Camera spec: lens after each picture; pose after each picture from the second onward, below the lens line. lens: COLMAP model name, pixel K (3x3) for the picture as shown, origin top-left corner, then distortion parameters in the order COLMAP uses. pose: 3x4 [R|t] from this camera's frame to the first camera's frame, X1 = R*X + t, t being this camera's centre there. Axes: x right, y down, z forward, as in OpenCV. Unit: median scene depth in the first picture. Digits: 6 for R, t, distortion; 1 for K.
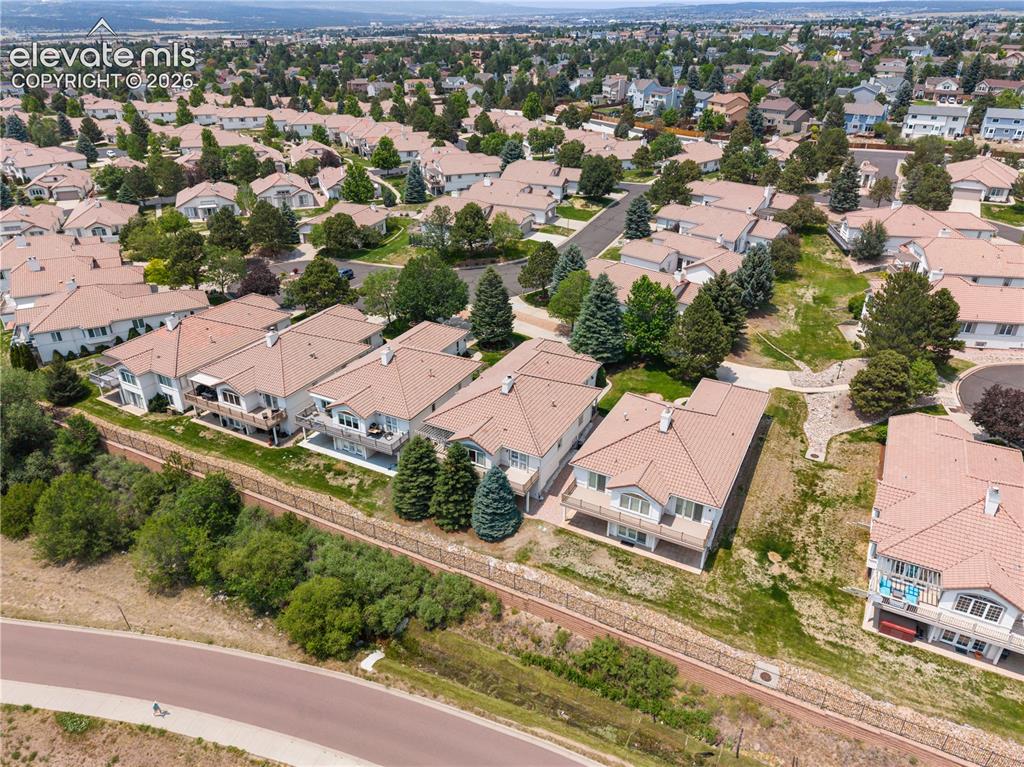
lens RADIAL K [[688.2, 0, 512.0], [0, 688.2, 383.5], [0, 0, 1]] dist [0.081530, -0.106513]
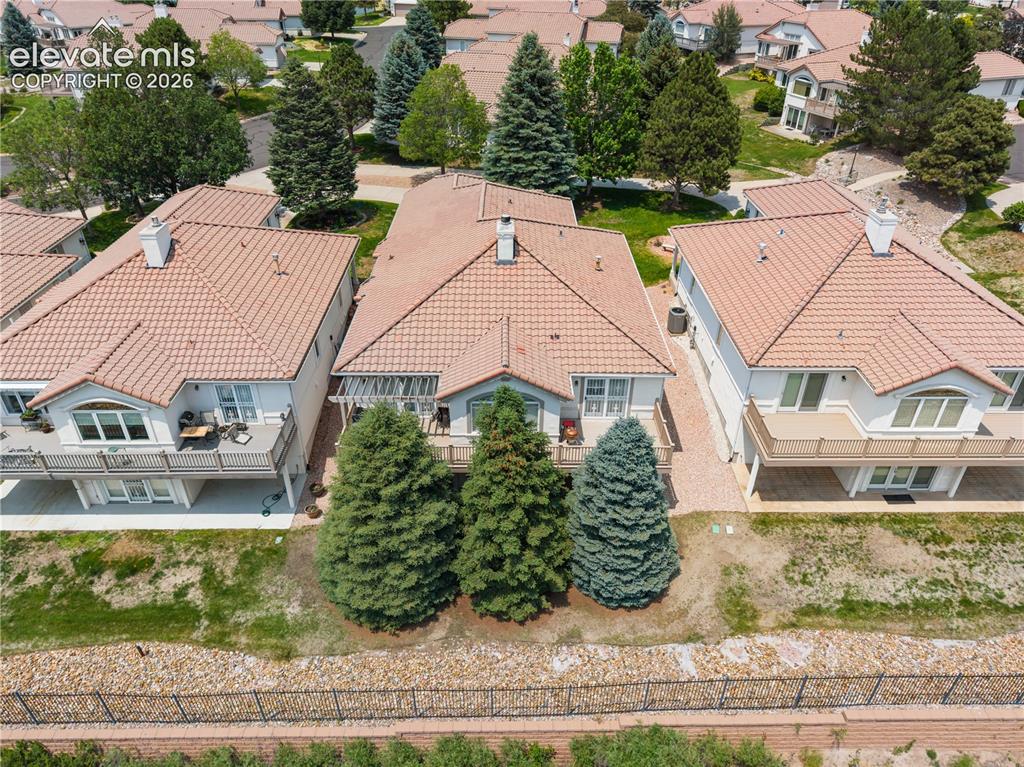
lens RADIAL K [[697.1, 0, 512.0], [0, 697.1, 383.5], [0, 0, 1]] dist [-0.002085, 0.001050]
pose [[0.878475, -0.258261, 0.401974, -0.194626], [0.221075, 0.965556, 0.137214, 0.029376], [-0.423565, -0.031673, 0.905312, 0.583051]]
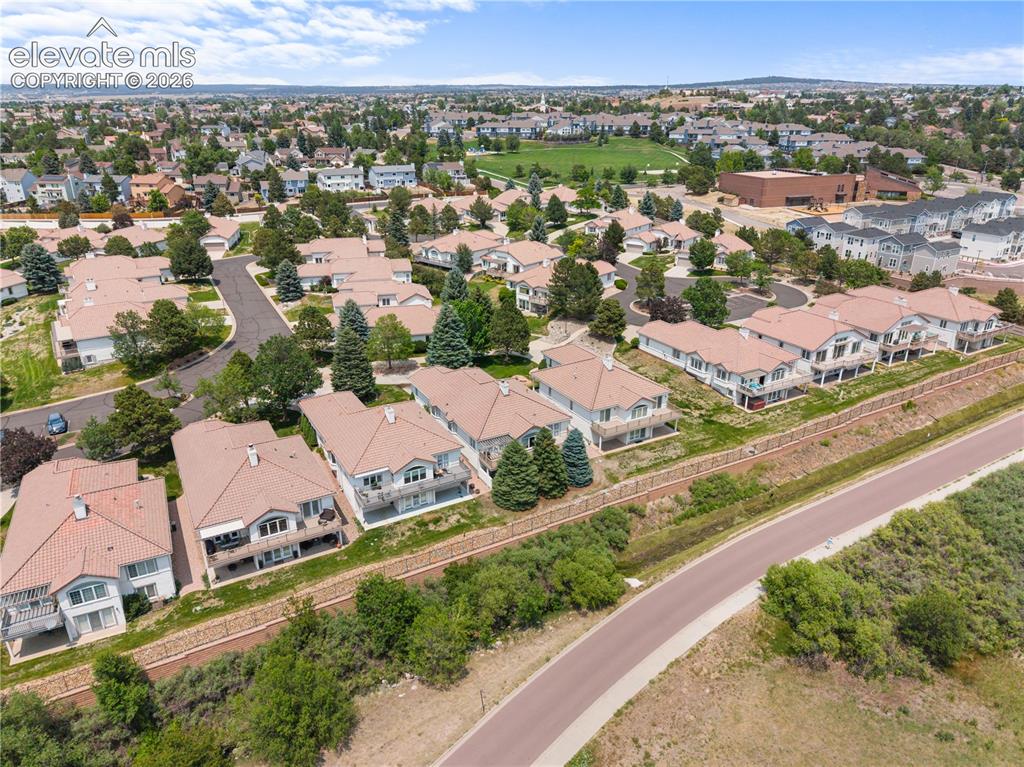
lens RADIAL K [[691.7, 0, 511.0], [0, 691.7, 369.0], [0, 0, 1]] dist [0.121138, -0.172848]
pose [[0.542957, -0.306394, 0.781870, -0.944958], [0.394545, 0.914977, 0.084570, -0.127521], [-0.741304, 0.262565, 0.617680, 0.195788]]
